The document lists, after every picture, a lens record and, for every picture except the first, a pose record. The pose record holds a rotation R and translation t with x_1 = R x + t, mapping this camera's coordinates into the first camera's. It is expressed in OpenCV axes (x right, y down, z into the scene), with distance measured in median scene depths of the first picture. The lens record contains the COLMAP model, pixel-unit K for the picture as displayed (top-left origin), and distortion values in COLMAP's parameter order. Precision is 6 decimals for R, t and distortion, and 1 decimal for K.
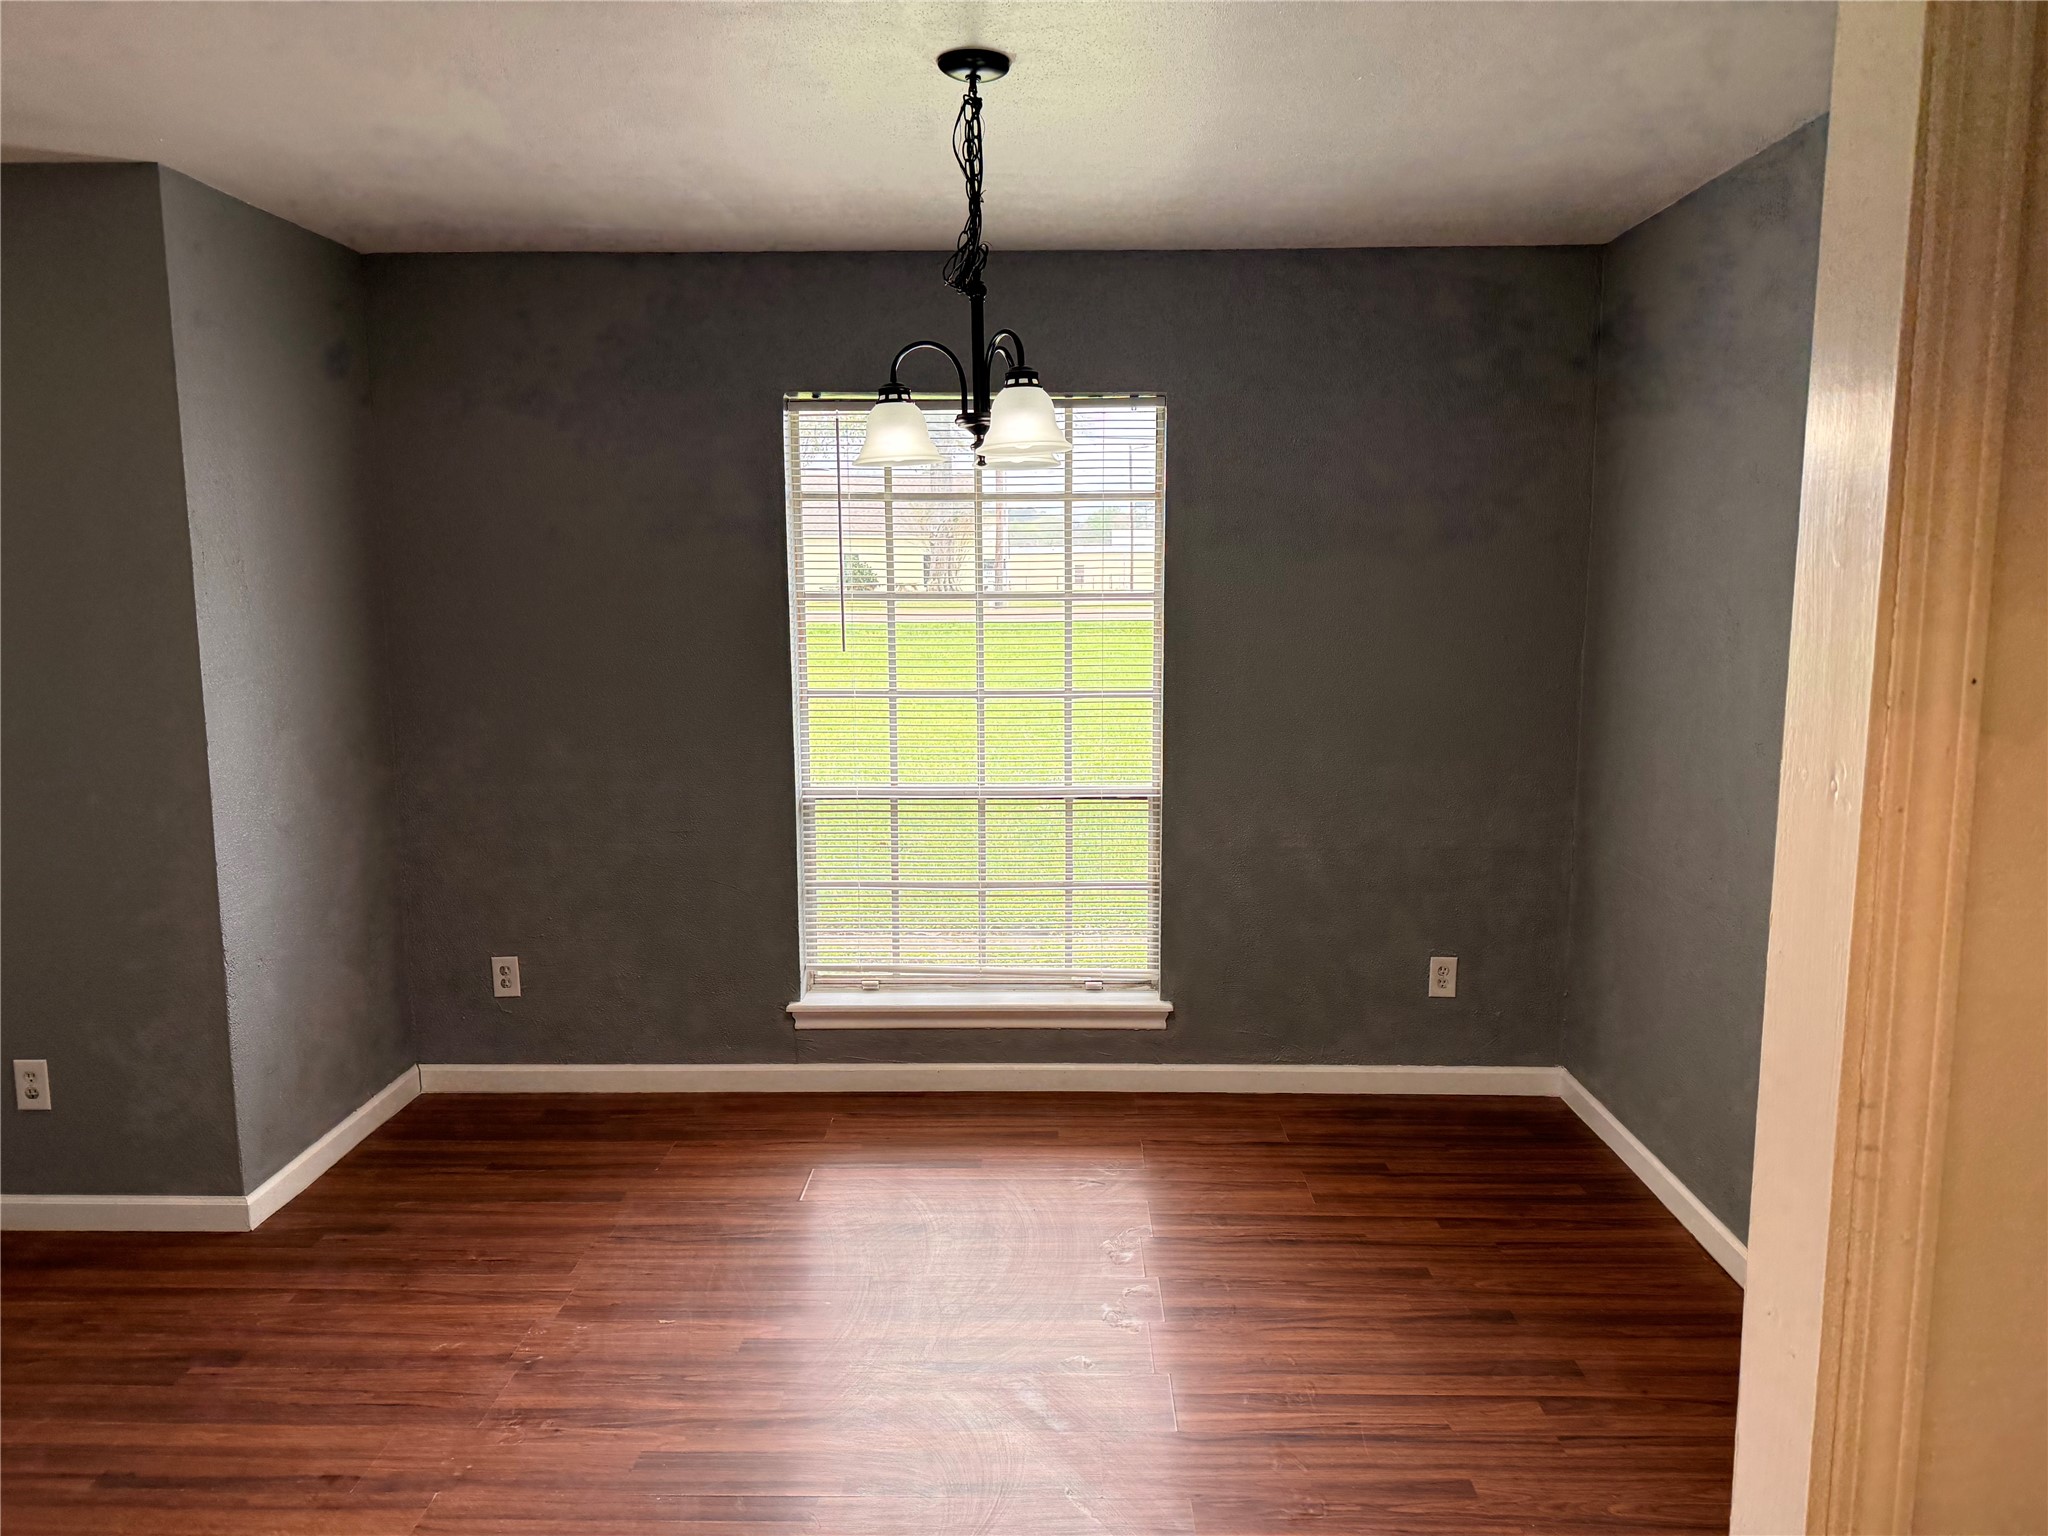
lens RADIAL K [[1452.8, 0, 1004.9], [0, 1452.8, 765.9], [0, 0, 1]] dist [0.071364, -0.091241]
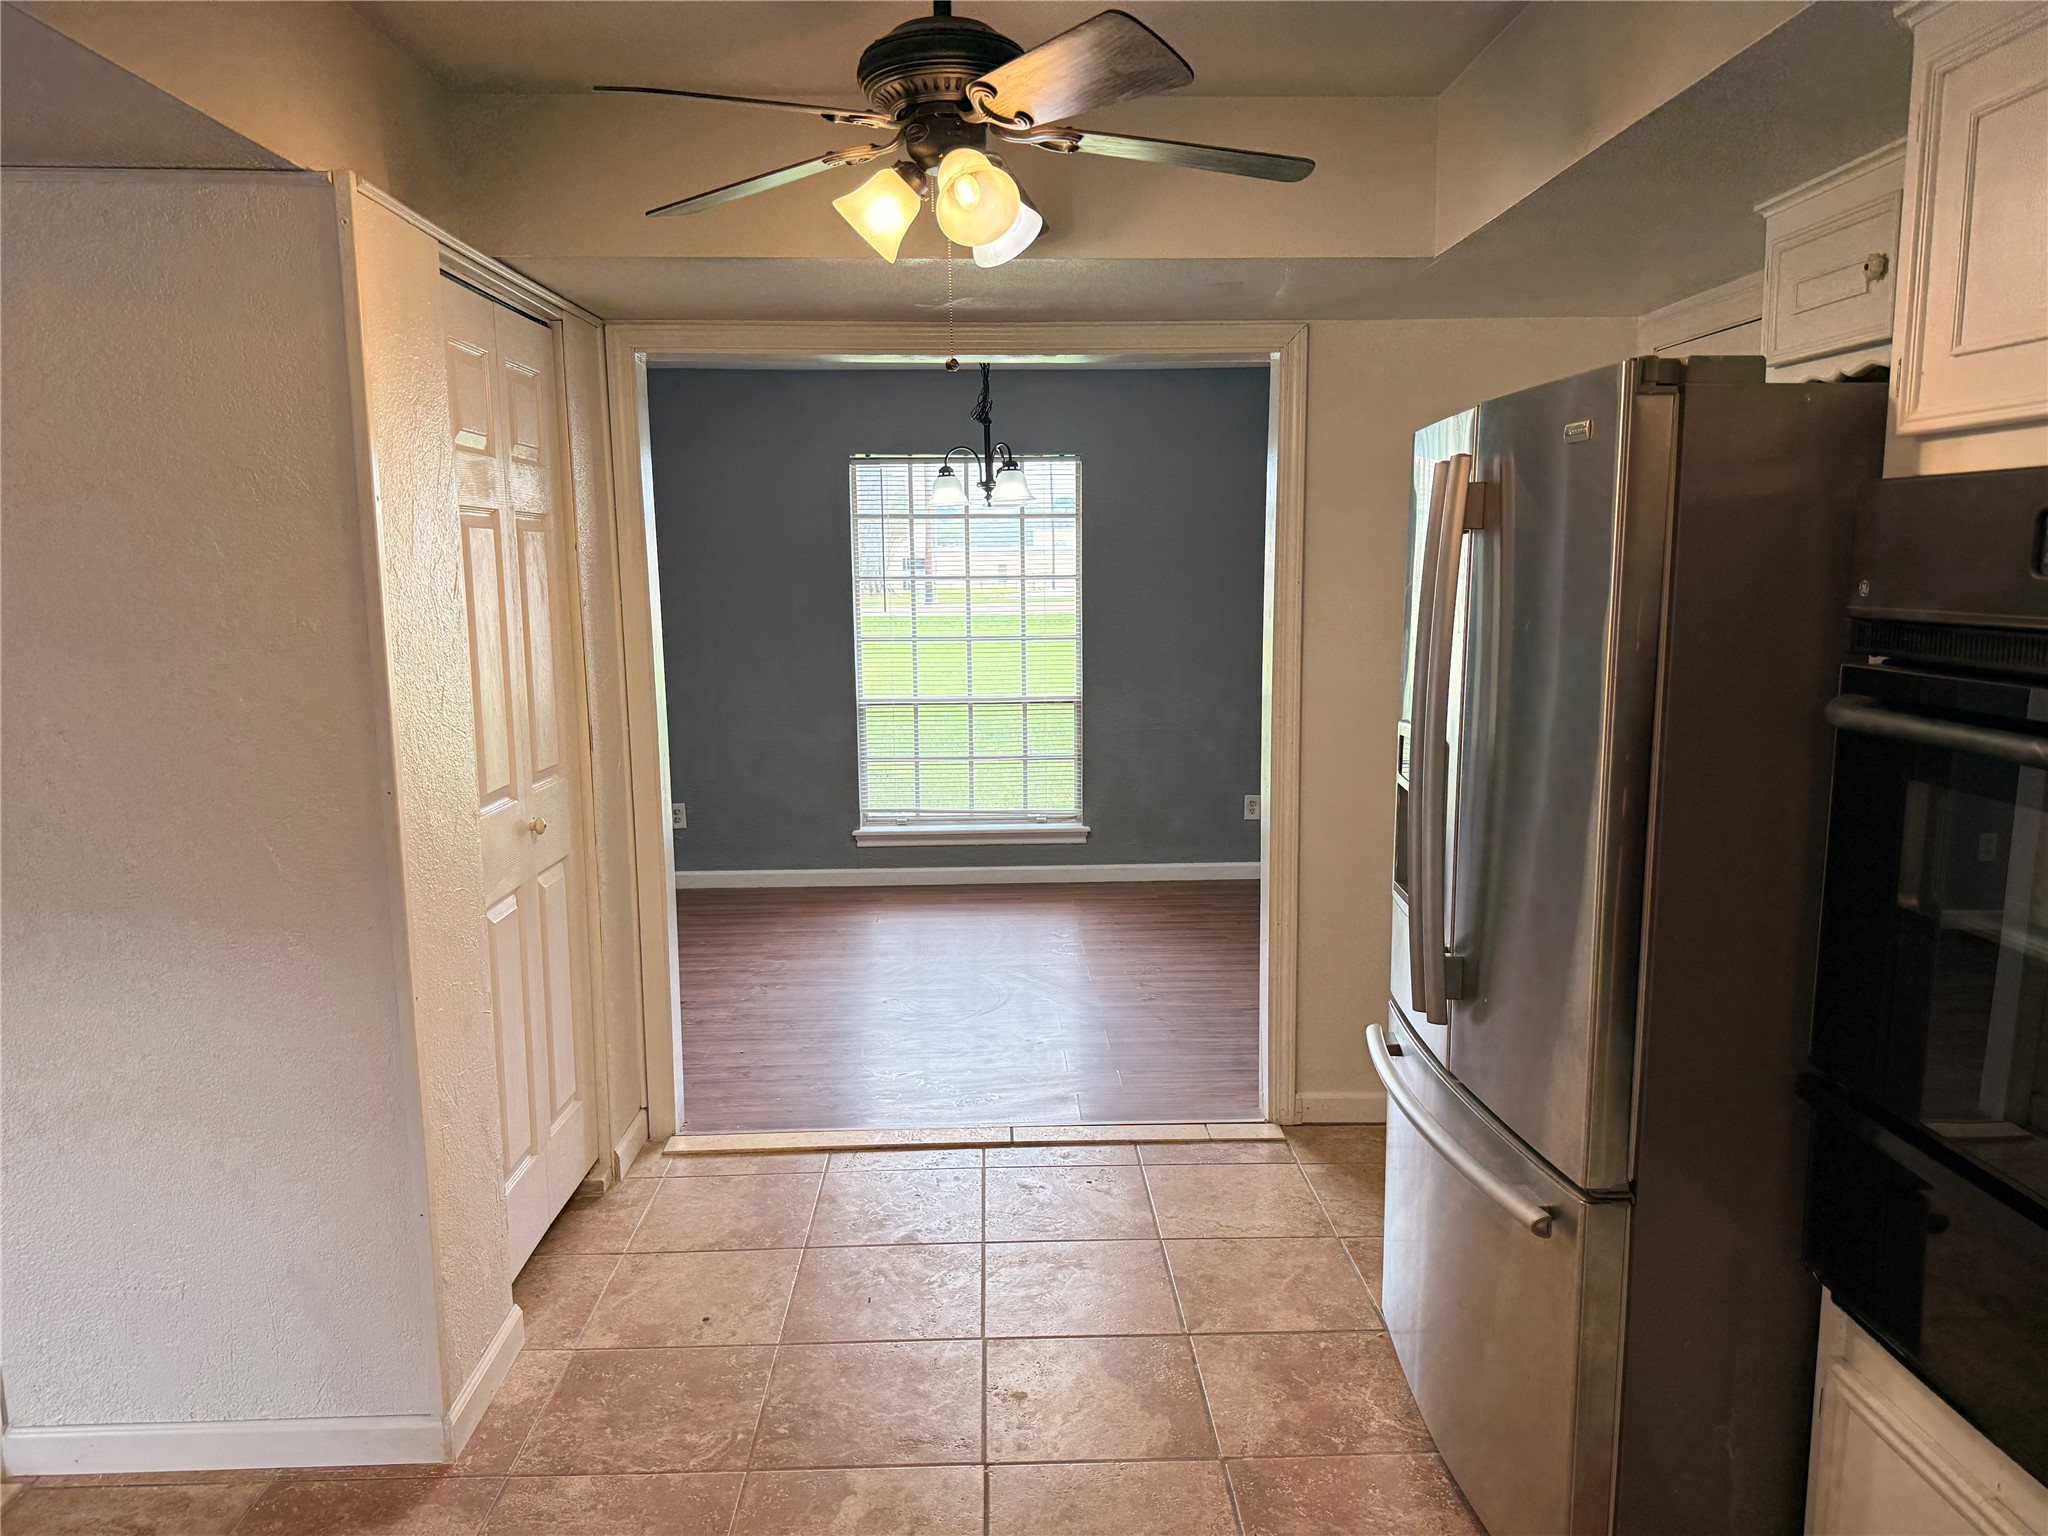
lens RADIAL K [[1452.8, 0, 1004.9], [0, 1452.8, 765.9], [0, 0, 1]] dist [0.071364, -0.091241]
pose [[0.998585, -0.013461, 0.051445, -0.063798], [0.013415, 0.999909, 0.001229, 0.093518], [-0.051457, -0.000537, 0.998675, -0.631513]]
